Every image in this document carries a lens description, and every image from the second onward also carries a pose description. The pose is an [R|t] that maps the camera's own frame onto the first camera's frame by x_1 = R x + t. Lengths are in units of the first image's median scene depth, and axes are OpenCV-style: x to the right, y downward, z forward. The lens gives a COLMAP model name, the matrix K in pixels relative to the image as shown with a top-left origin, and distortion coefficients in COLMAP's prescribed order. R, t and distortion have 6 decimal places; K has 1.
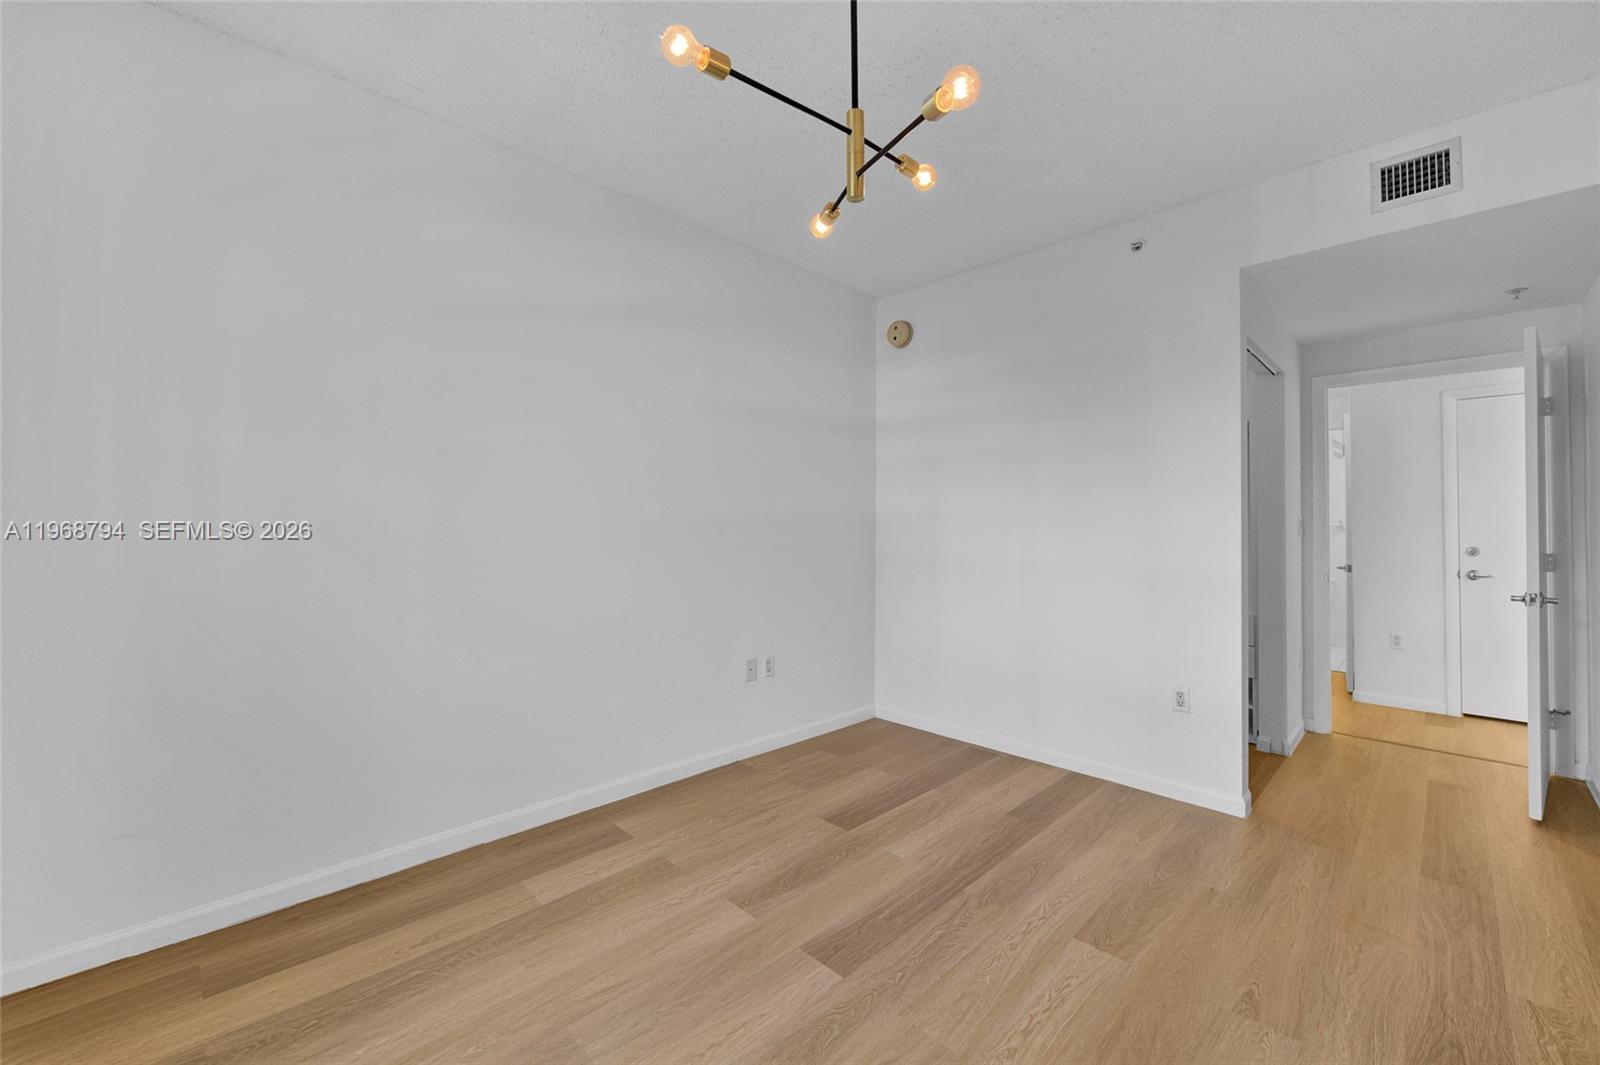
lens RADIAL K [[656.4, 0, 807.6], [0, 656.4, 526.9], [0, 0, 1]] dist [-0.000375, -0.000020]
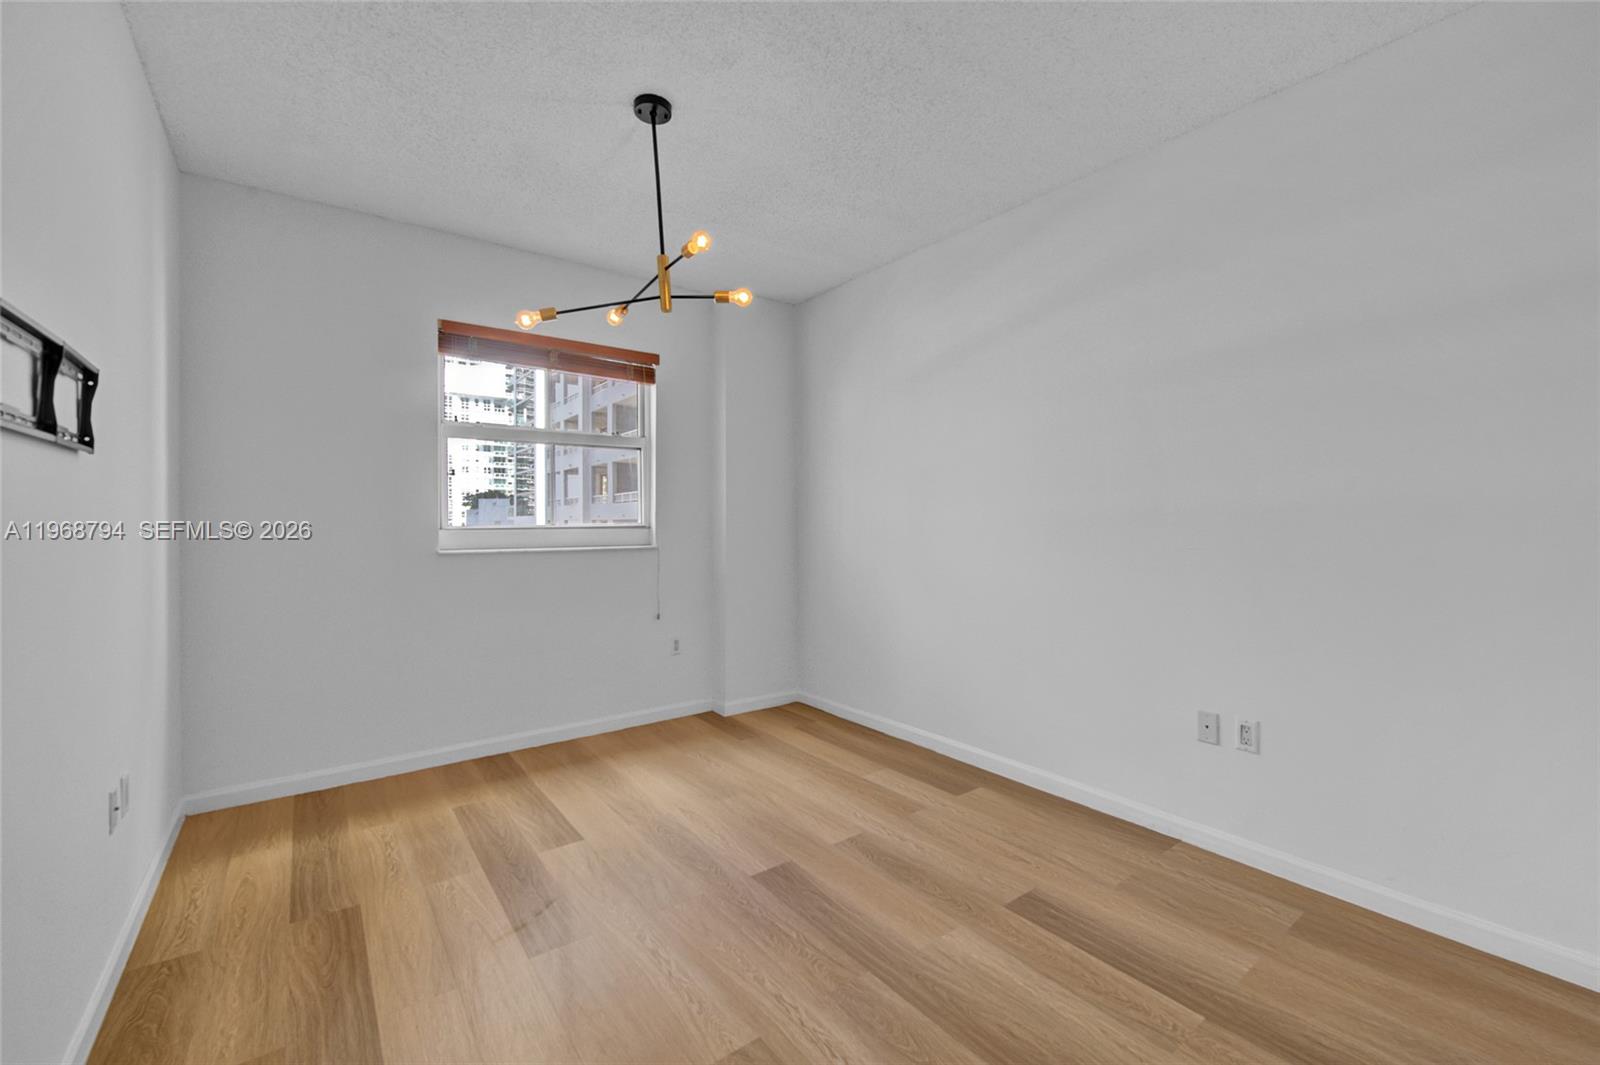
lens RADIAL K [[669.3, 0, 800.0], [0, 669.3, 532.5], [0, 0, 1]] dist [0.001146, 0.000036]
pose [[-0.162363, 0.009881, -0.986682, 0.994353], [0.003146, 0.999950, 0.009496, -0.000284], [0.986726, -0.001562, -0.162386, 0.979939]]
